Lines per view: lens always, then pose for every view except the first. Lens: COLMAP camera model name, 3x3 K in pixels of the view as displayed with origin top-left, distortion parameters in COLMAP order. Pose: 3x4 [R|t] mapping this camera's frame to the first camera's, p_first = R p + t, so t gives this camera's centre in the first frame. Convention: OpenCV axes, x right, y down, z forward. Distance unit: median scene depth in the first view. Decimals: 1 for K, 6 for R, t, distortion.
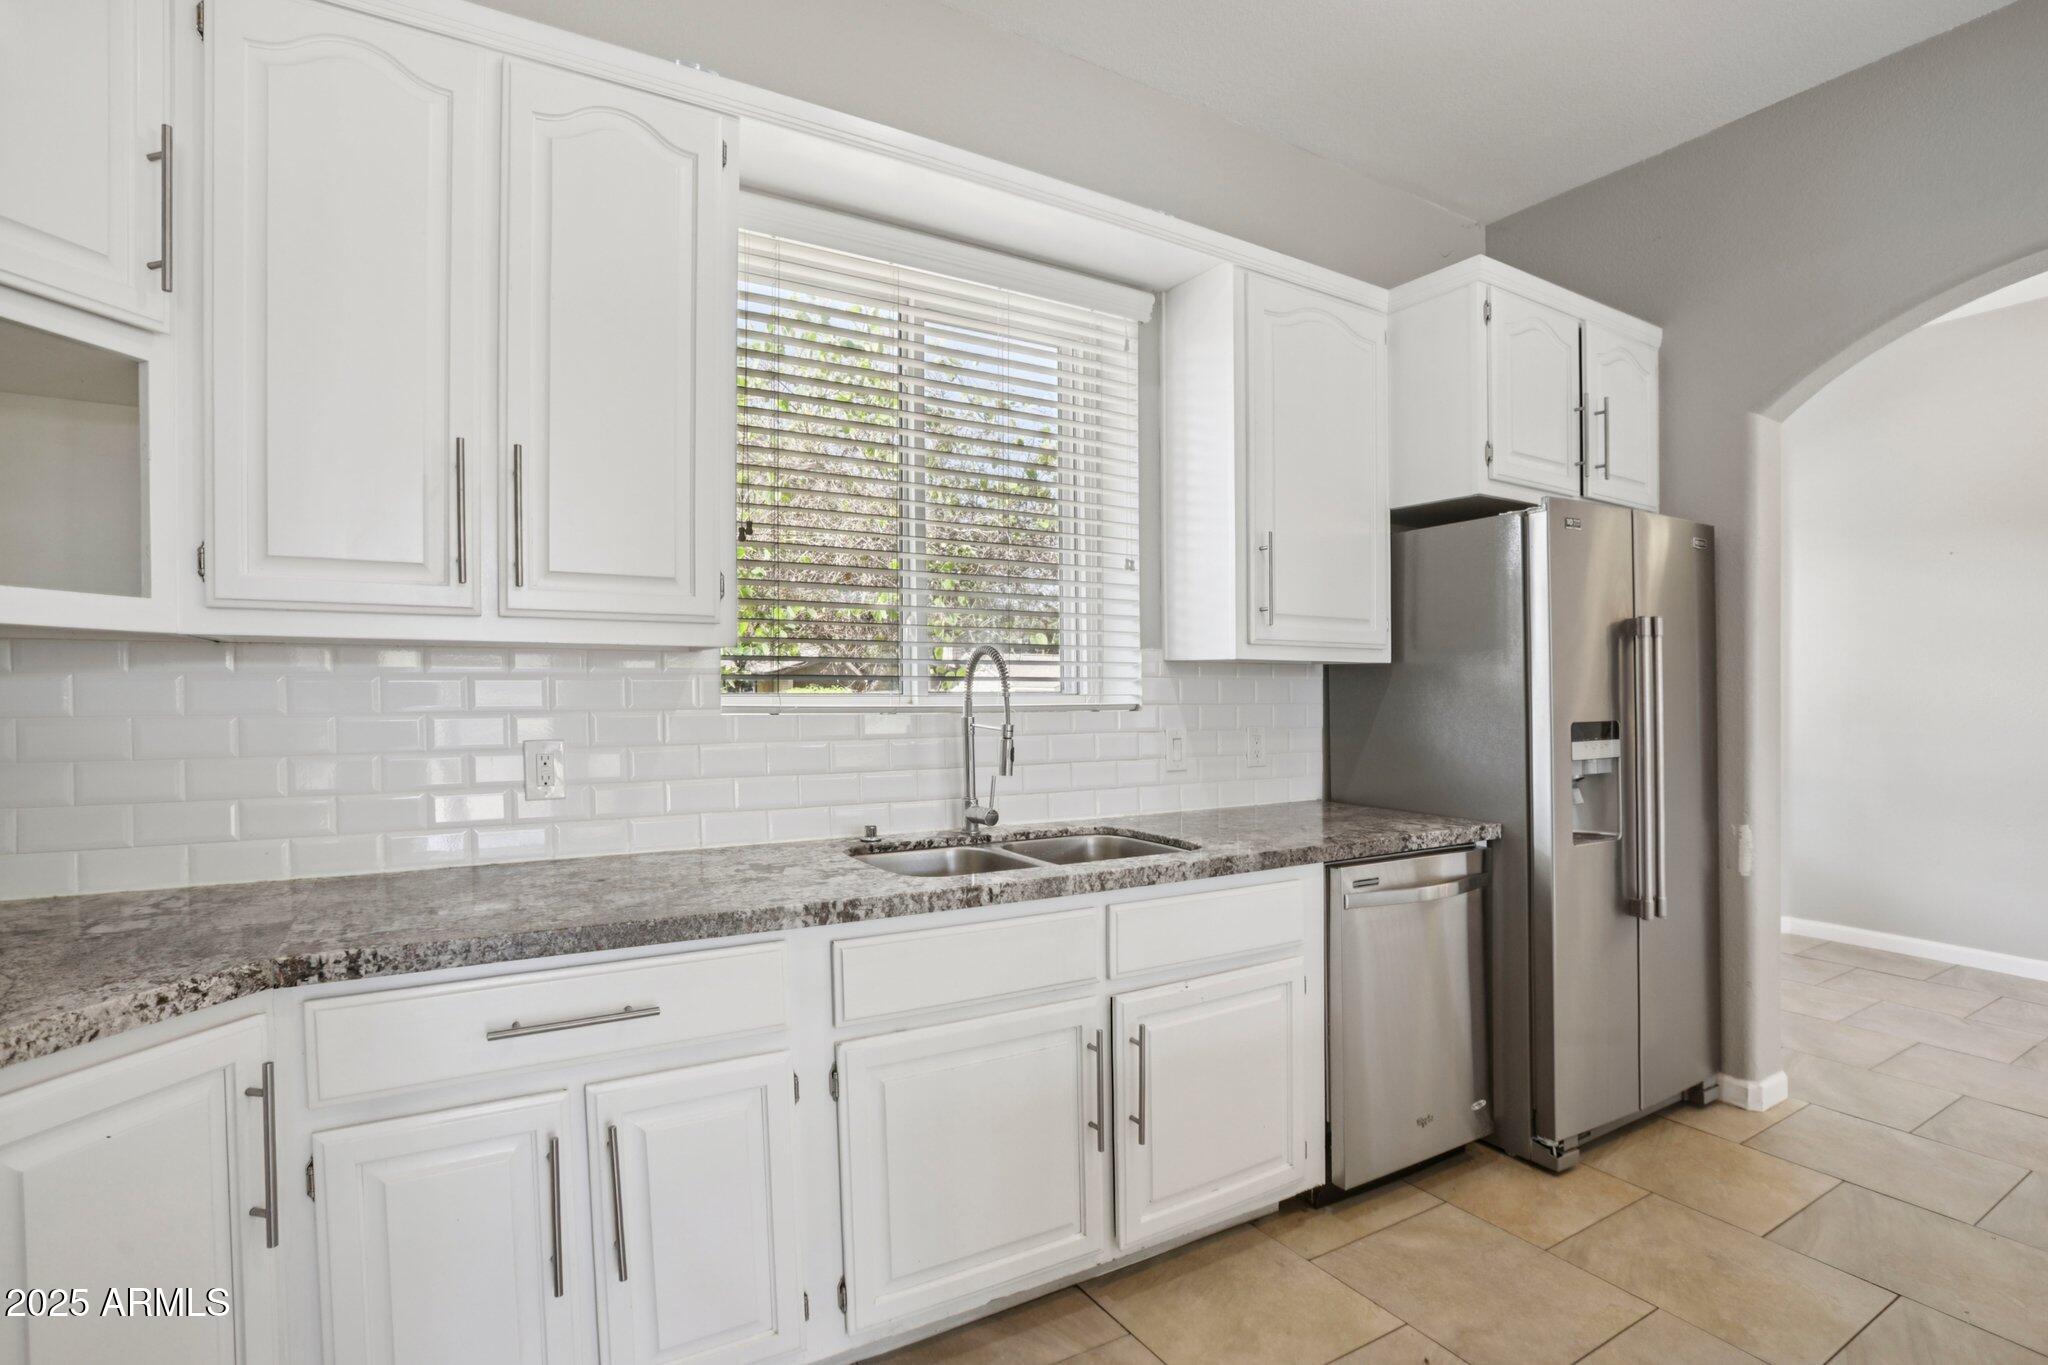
lens RADIAL K [[952.7, 0, 958.0], [0, 952.7, 709.8], [0, 0, 1]] dist [-0.050597, 0.005584]
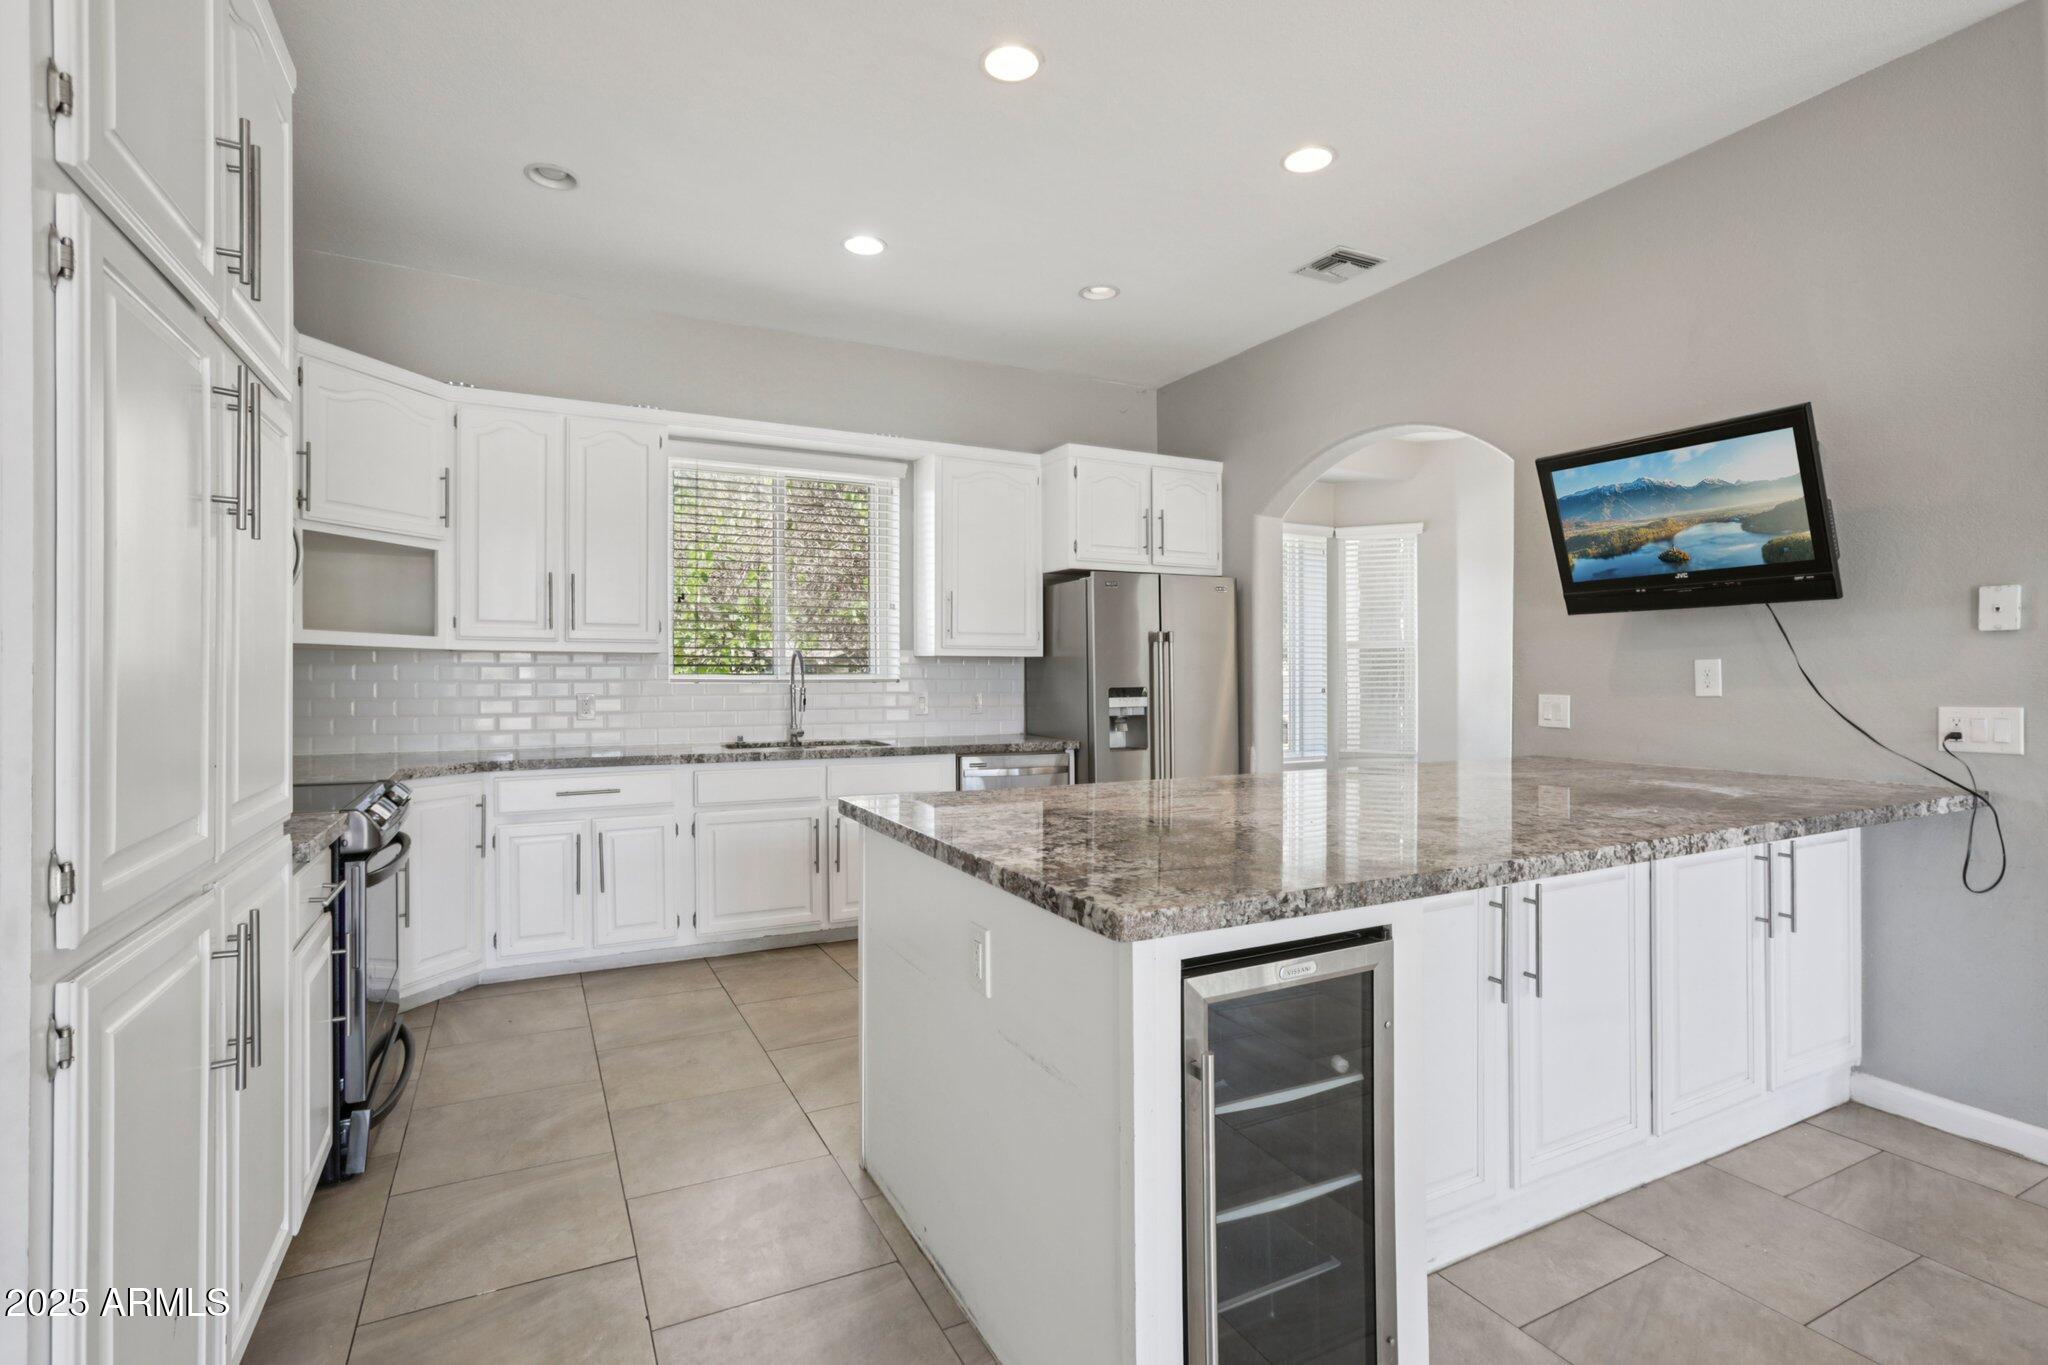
lens RADIAL K [[952.7, 0, 1005.2], [0, 952.7, 658.3], [0, 0, 1]] dist [-0.050597, 0.005584]
pose [[0.999055, -0.003108, -0.043352, 0.585674], [0.001411, 0.999233, -0.039132, 0.032989], [0.043441, 0.039034, 0.998293, -1.075854]]
